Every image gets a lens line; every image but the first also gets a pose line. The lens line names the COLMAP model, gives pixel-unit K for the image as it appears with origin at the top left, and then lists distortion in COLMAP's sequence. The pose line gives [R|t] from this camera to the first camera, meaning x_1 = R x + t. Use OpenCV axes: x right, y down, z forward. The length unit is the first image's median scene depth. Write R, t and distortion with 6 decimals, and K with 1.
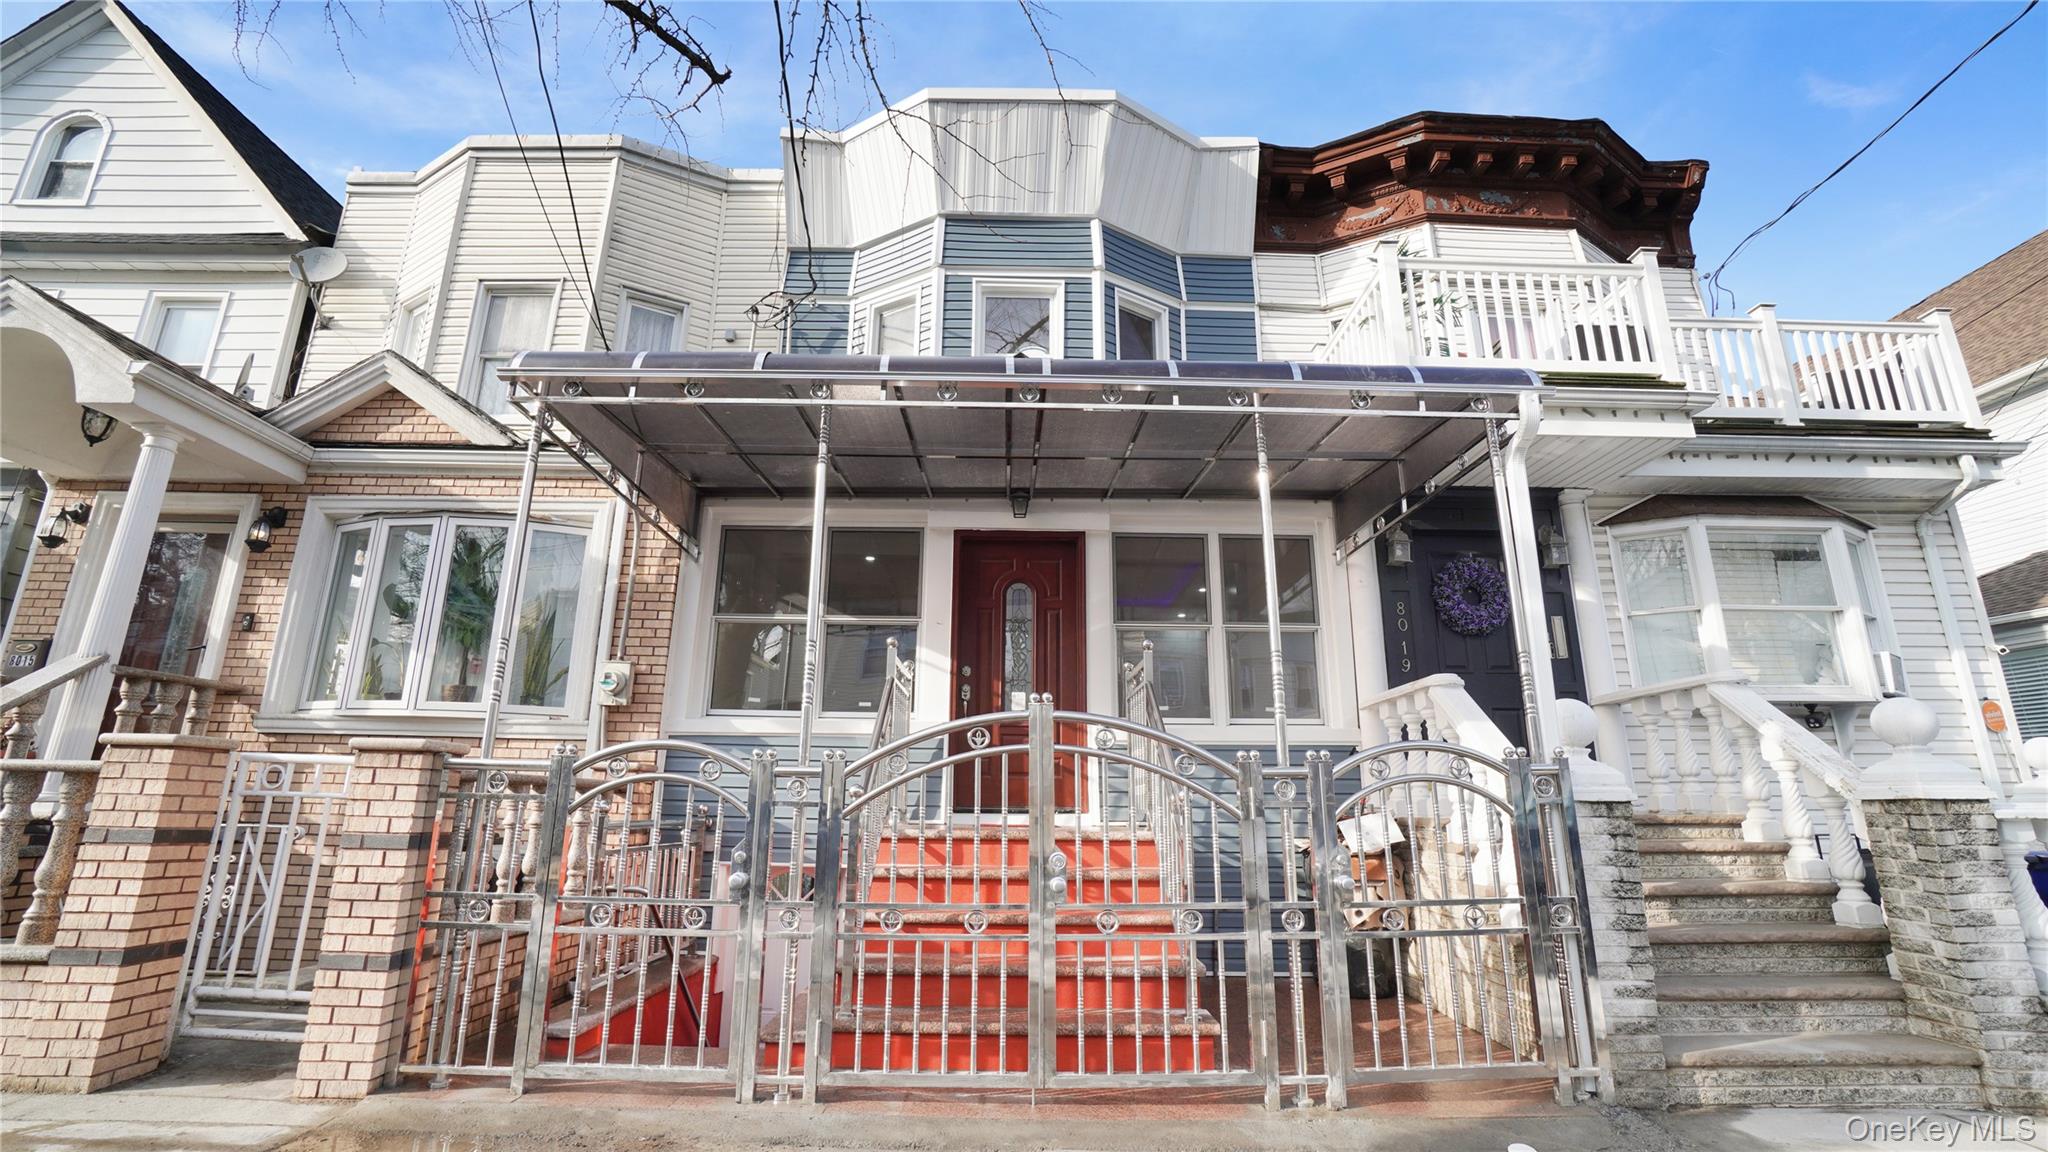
lens RADIAL K [[910.7, 0, 1023.6], [0, 910.7, 562.7], [0, 0, 1]] dist [-0.060275, 0.025153]
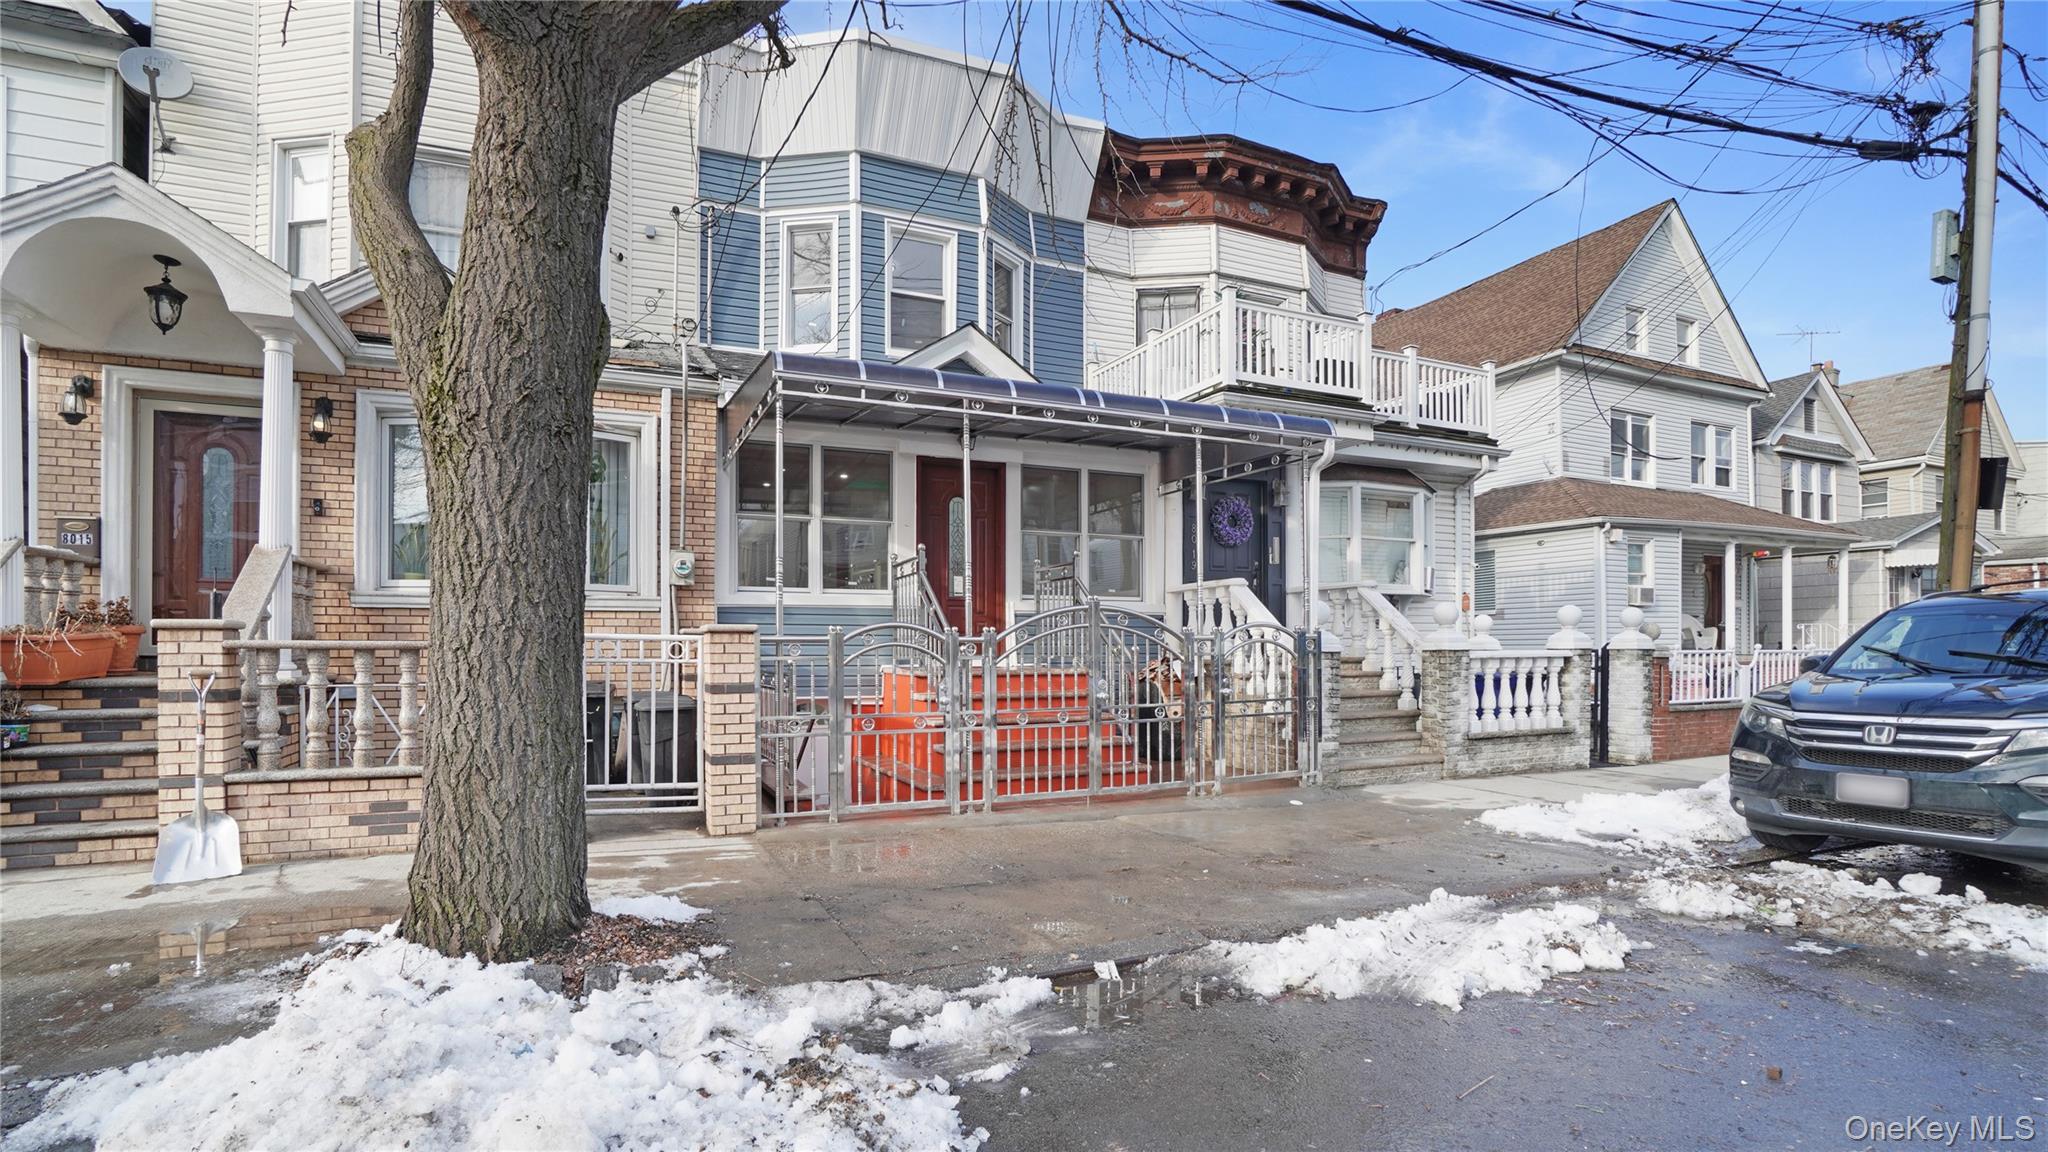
lens RADIAL K [[922.6, 0, 1019.8], [0, 922.6, 651.6], [0, 0, 1]] dist [-0.036694, 0.009632]
pose [[0.918488, -0.013682, 0.395213, -0.509768], [-0.092683, 0.964117, 0.248775, -0.116006], [-0.384435, -0.265126, 0.884261, -0.358646]]
